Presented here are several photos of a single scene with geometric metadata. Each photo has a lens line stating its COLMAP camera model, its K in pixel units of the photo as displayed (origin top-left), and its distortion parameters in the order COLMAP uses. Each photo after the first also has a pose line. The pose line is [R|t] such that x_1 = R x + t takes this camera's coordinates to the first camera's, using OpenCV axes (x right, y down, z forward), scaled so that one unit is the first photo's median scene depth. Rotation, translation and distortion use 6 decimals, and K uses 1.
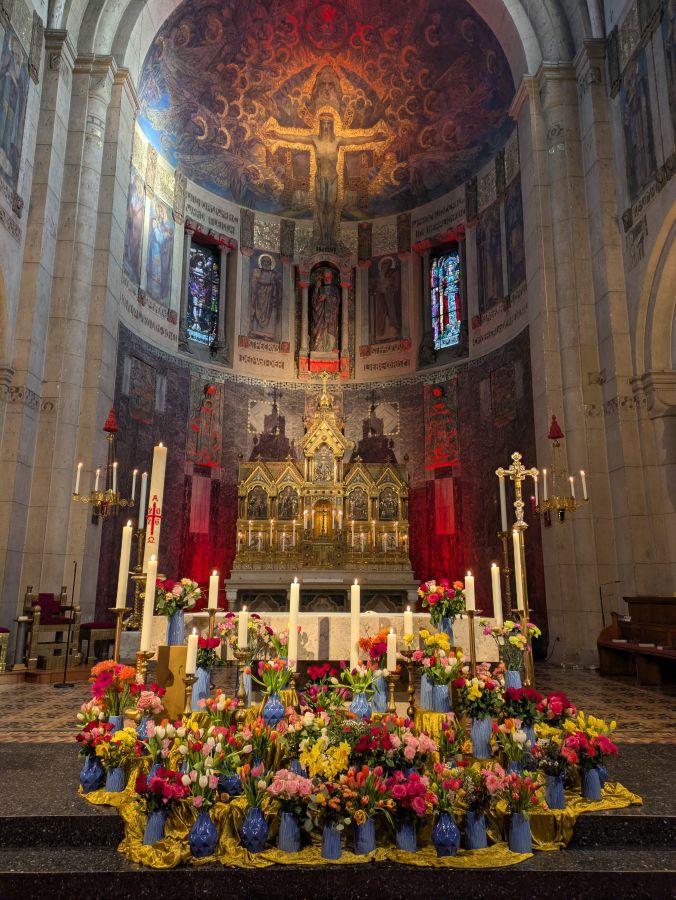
lens RADIAL K [[648.7, 0, 338.9], [0, 648.7, 445.8], [0, 0, 1]] dist [0.073300, -0.067493]
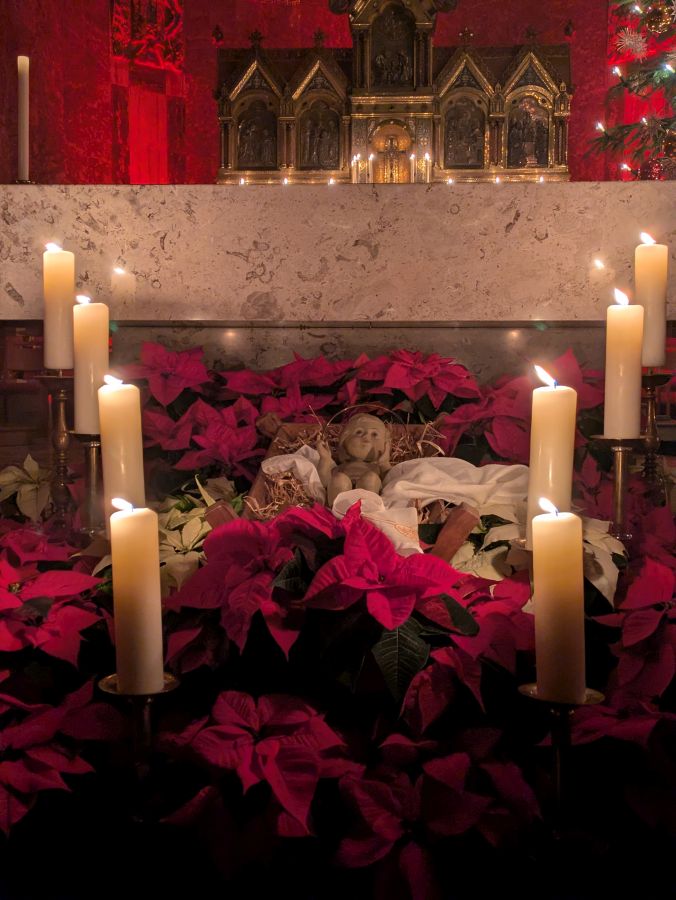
lens RADIAL K [[1075.1, 0, 338.0], [0, 1075.1, 450.0], [0, 0, 1]] dist [0.015868, 0.016989]
pose [[0.996713, 0.005920, -0.080798, 0.002045], [0.018015, 0.956159, 0.292294, 0.074041], [0.078986, -0.292789, 0.952909, 0.154727]]
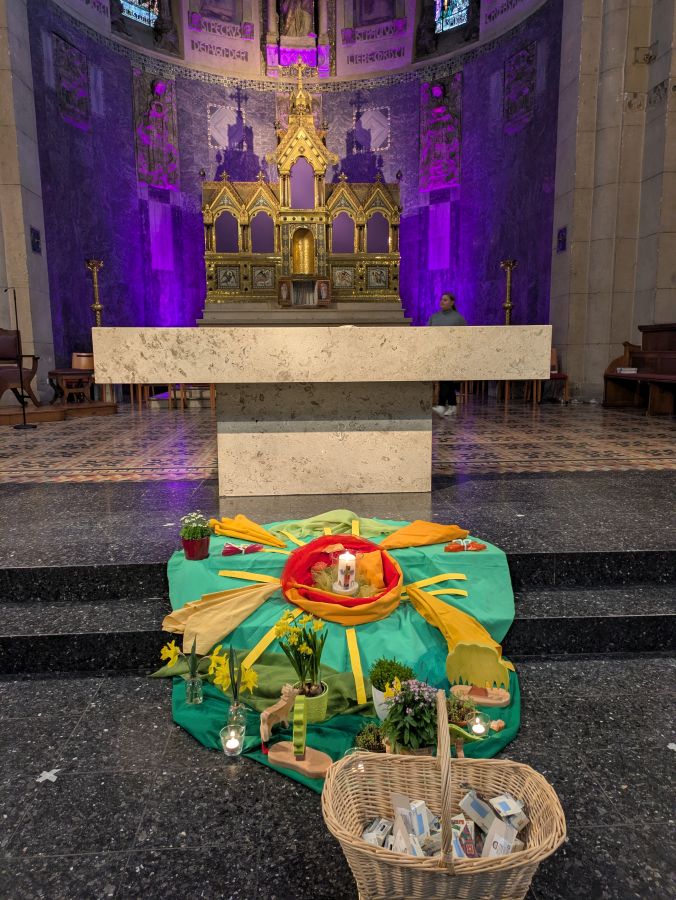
lens RADIAL K [[654.9, 0, 336.0], [0, 654.9, 434.7], [0, 0, 1]] dist [0.051462, -0.027734]
pose [[0.999343, -0.019021, 0.030841, -0.011441], [0.007149, 0.937907, 0.346814, 0.035404], [-0.035523, -0.346366, 0.937427, 0.074179]]
